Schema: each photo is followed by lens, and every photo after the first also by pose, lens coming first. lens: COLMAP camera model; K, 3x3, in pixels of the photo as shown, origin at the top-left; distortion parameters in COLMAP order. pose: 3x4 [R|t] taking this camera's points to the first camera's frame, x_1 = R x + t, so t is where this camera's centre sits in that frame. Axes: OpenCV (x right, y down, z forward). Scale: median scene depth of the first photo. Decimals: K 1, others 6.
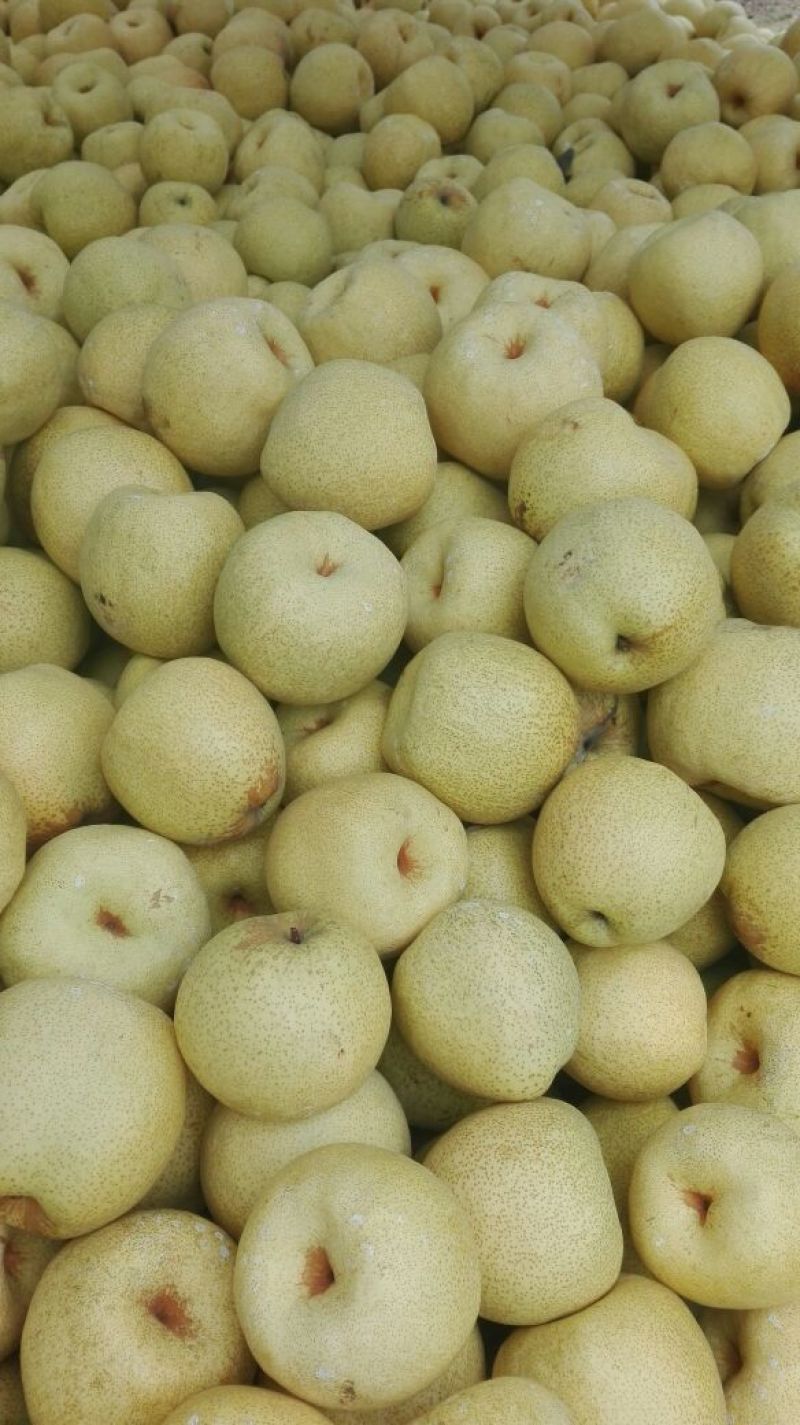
lens RADIAL K [[1216.7, 0, 400.0], [0, 1216.7, 712.5], [0, 0, 1]] dist [0.110254, -0.222819]
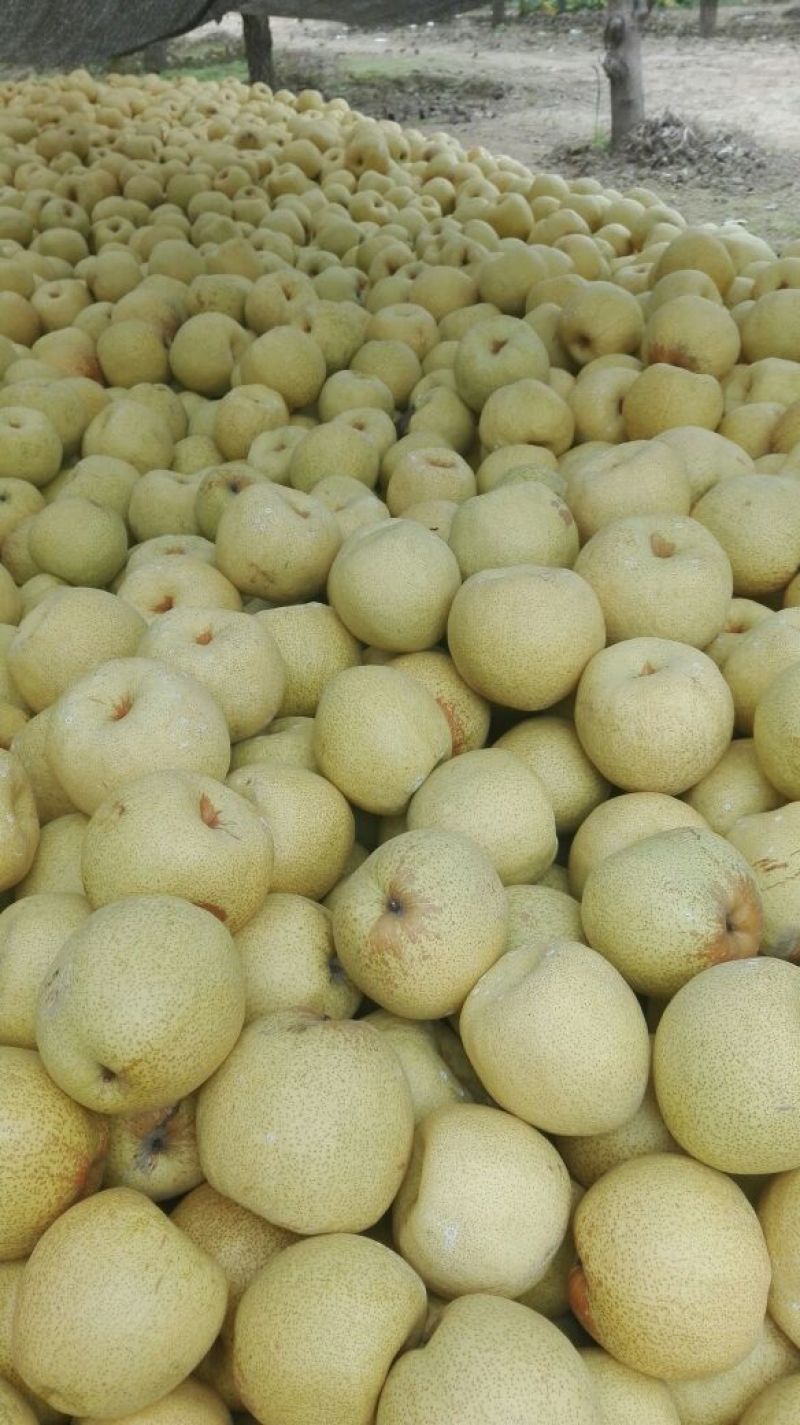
lens RADIAL K [[1216.7, 0, 400.0], [0, 1216.7, 712.5], [0, 0, 1]] dist [0.110254, -0.222819]
pose [[0.993902, -0.050628, -0.097960, 0.449481], [0.039238, 0.992603, -0.114893, -0.186947], [0.103052, 0.110348, 0.988536, 0.055921]]
